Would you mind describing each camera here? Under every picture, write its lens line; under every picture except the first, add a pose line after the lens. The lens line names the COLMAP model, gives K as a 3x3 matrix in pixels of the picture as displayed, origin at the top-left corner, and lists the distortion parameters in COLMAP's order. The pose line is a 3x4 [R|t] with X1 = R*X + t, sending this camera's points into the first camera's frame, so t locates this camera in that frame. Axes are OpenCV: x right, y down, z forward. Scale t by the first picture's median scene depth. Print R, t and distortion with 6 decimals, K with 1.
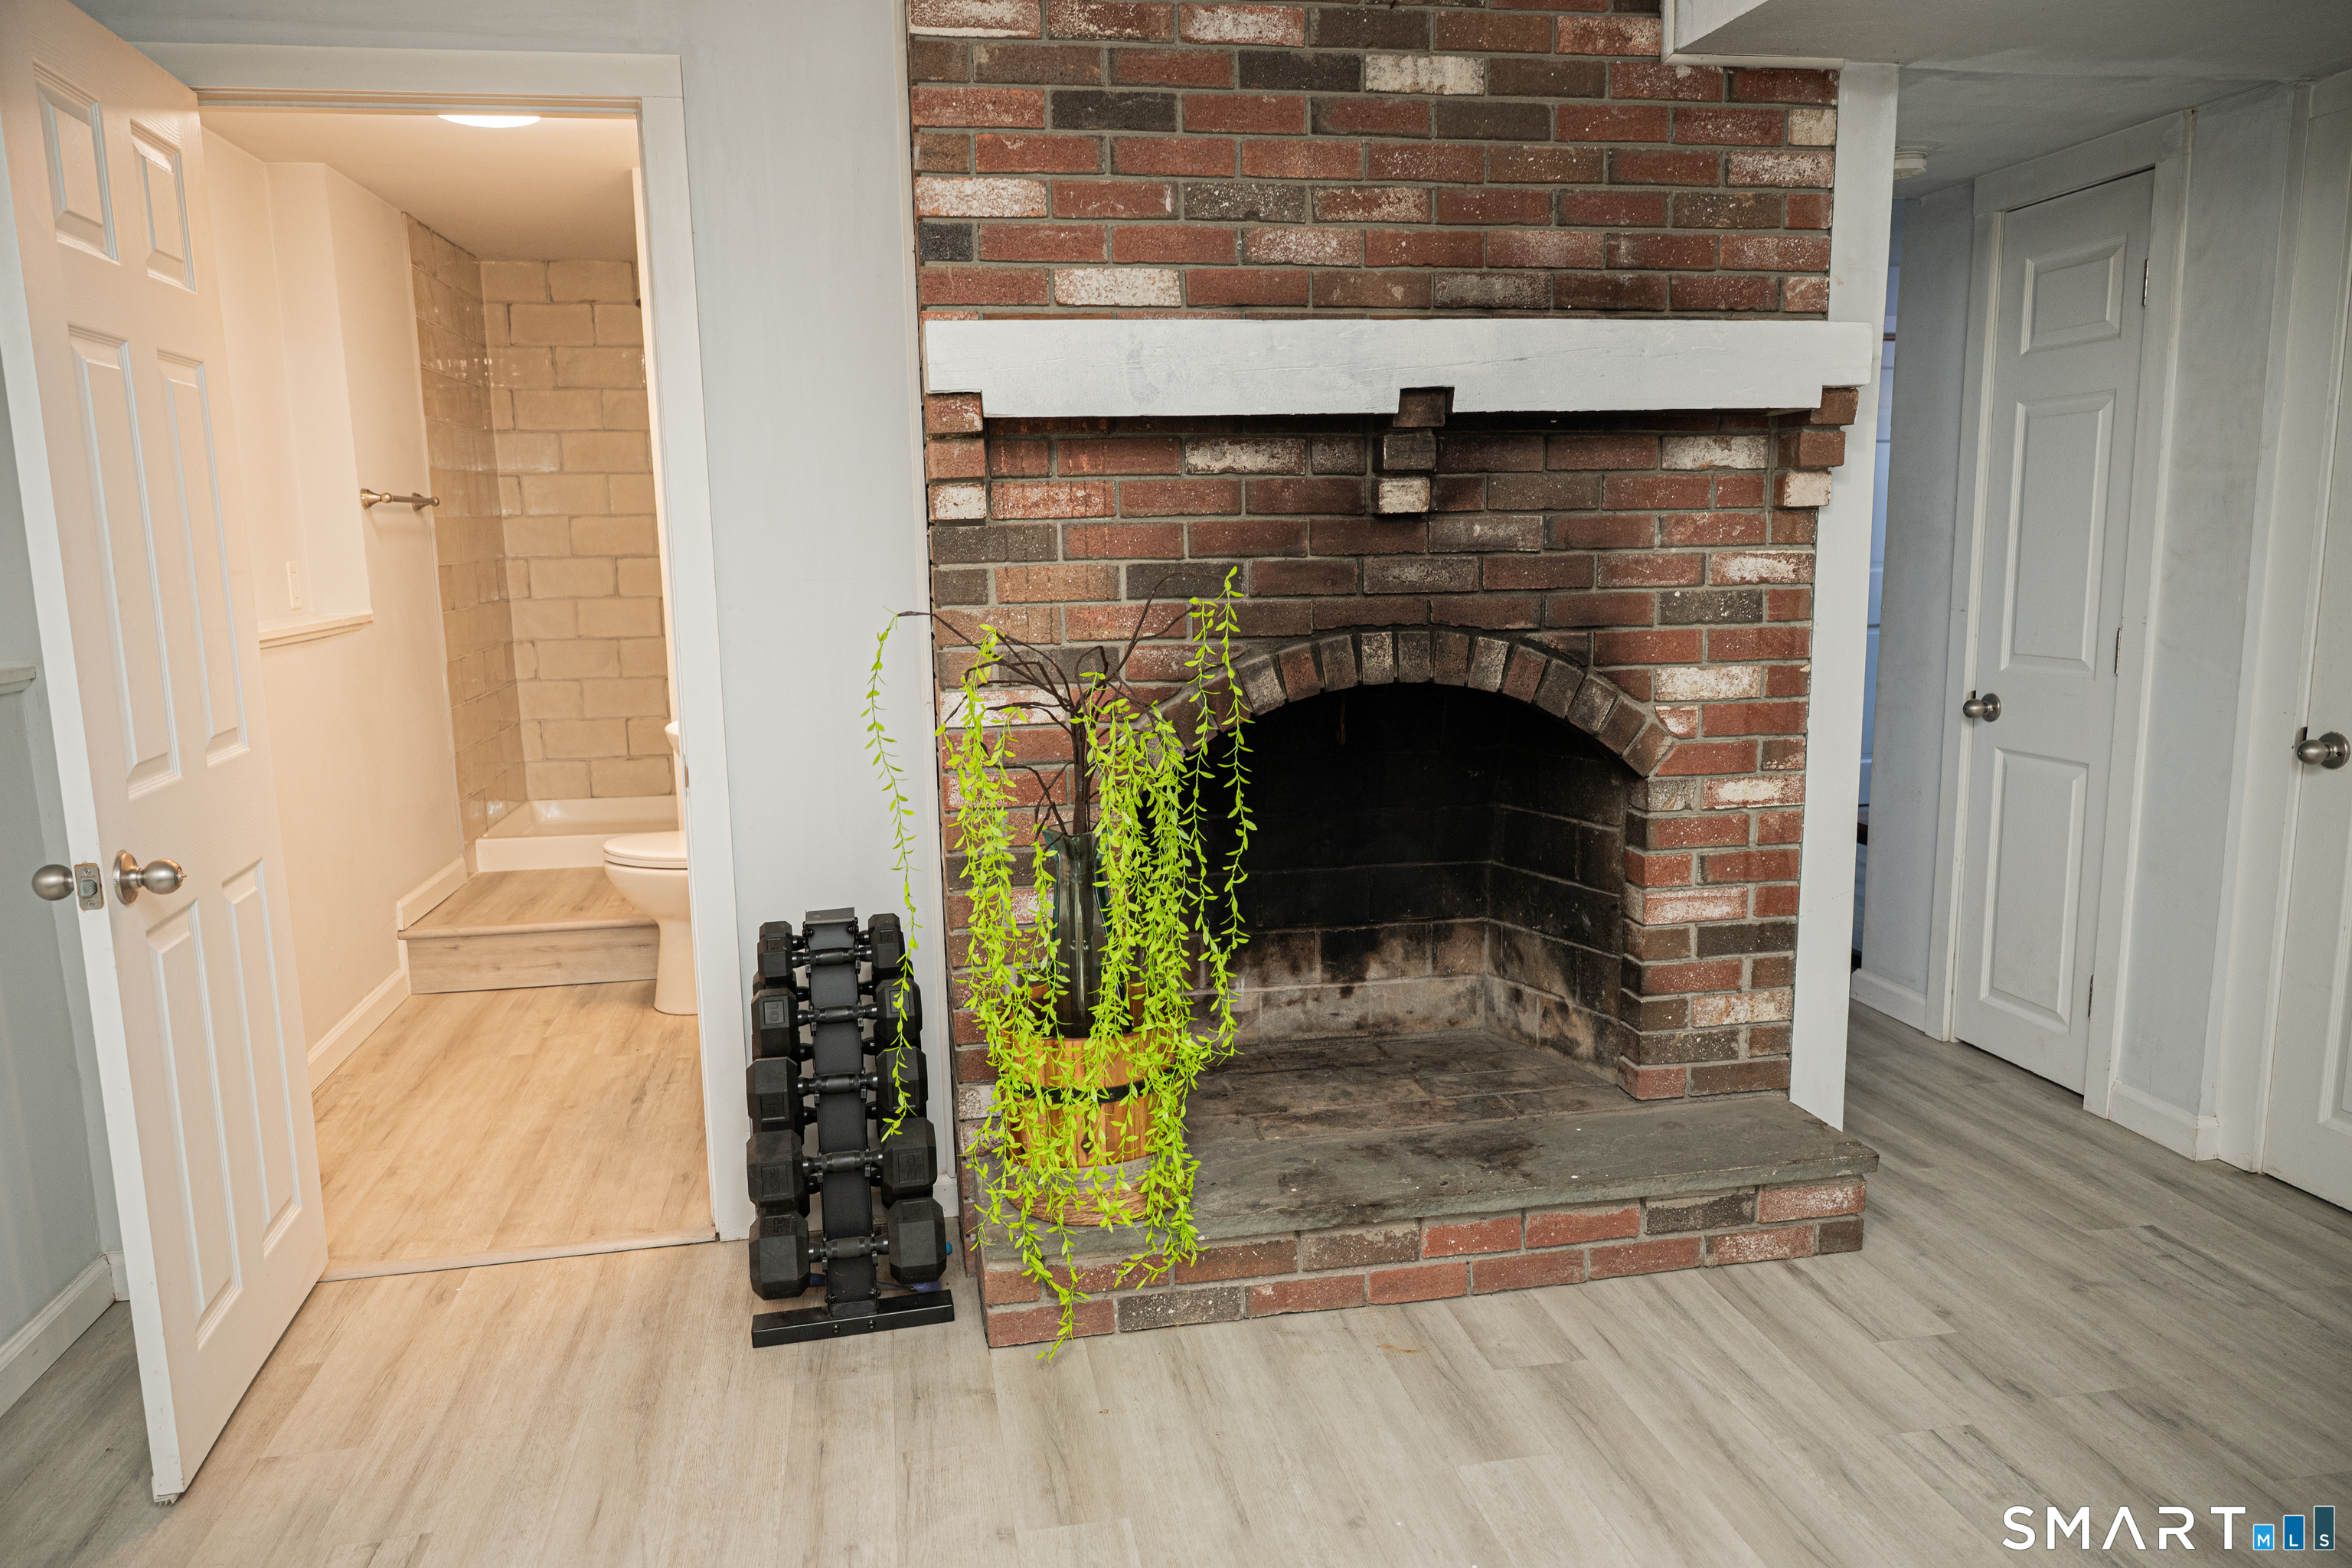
lens RADIAL K [[1608.8, 0, 1167.2], [0, 1608.8, 772.3], [0, 0, 1]] dist [-0.000726, 0.000957]
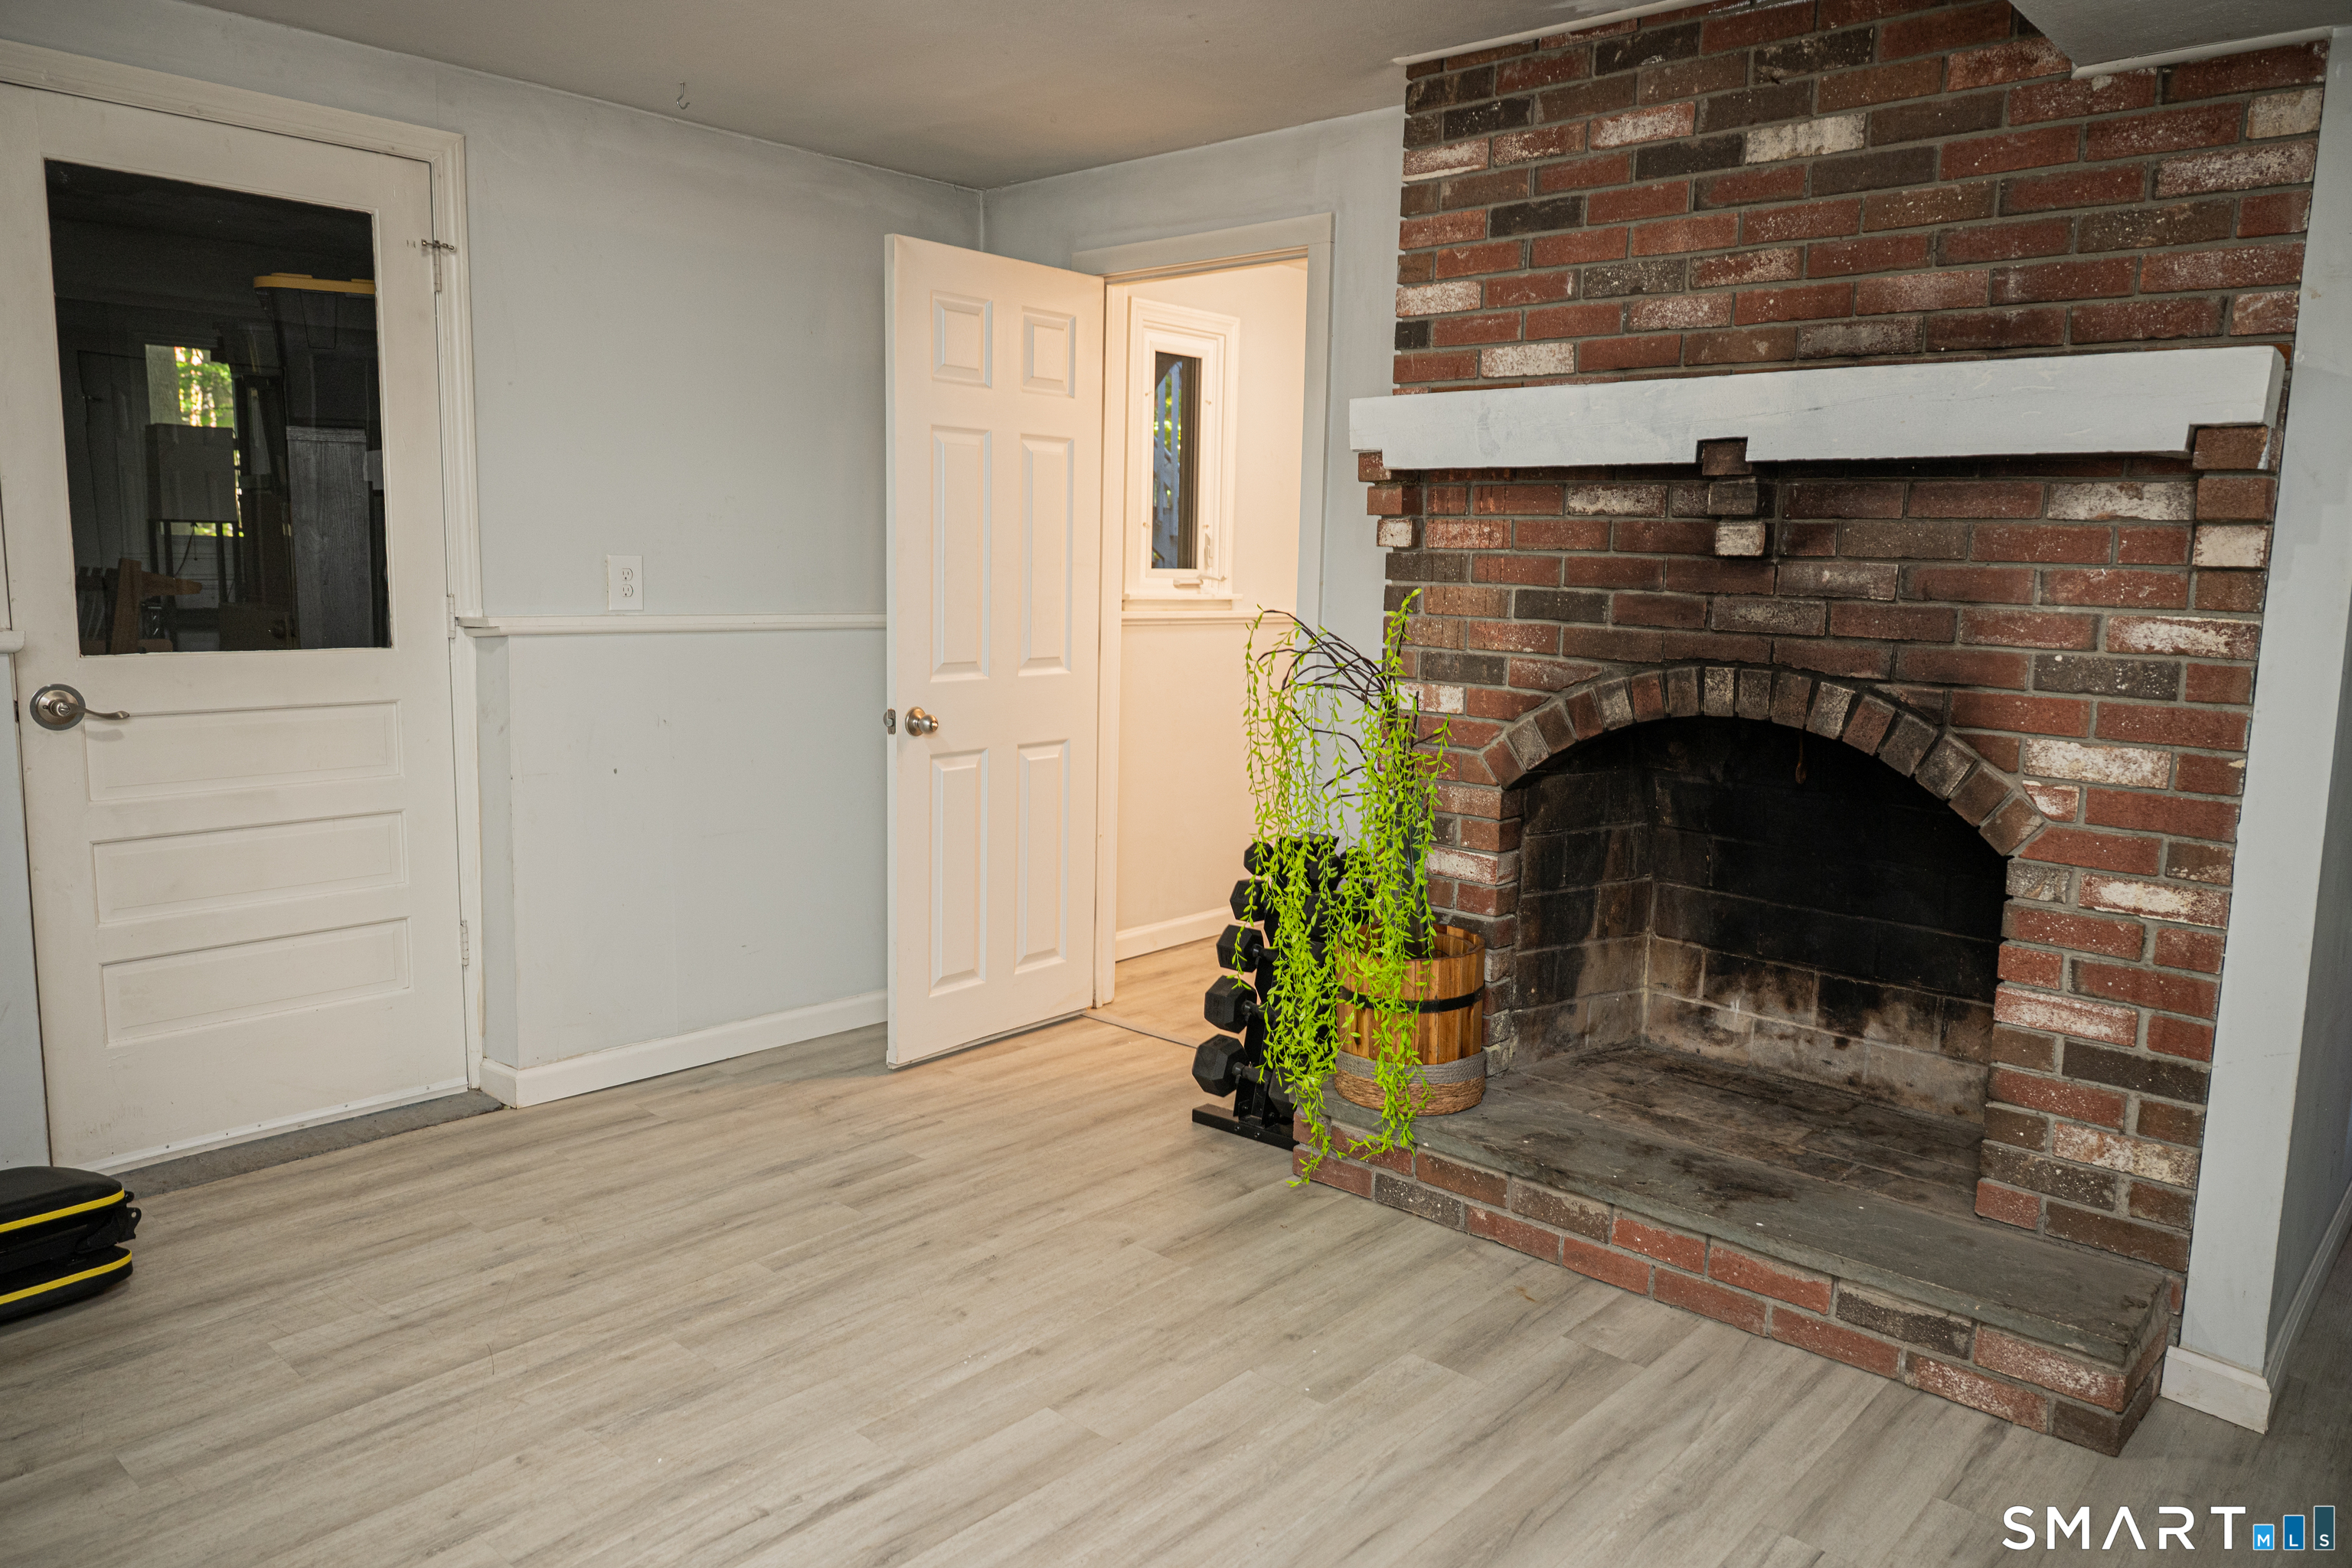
lens RADIAL K [[1595.8, 0, 1173.9], [0, 1595.8, 738.9], [0, 0, 1]] dist [0.002129, -0.002675]
pose [[0.607758, 0.126651, -0.783958, 0.742822], [-0.157087, 0.986867, 0.037652, -0.023570], [0.778430, 0.100266, 0.619672, 0.075640]]
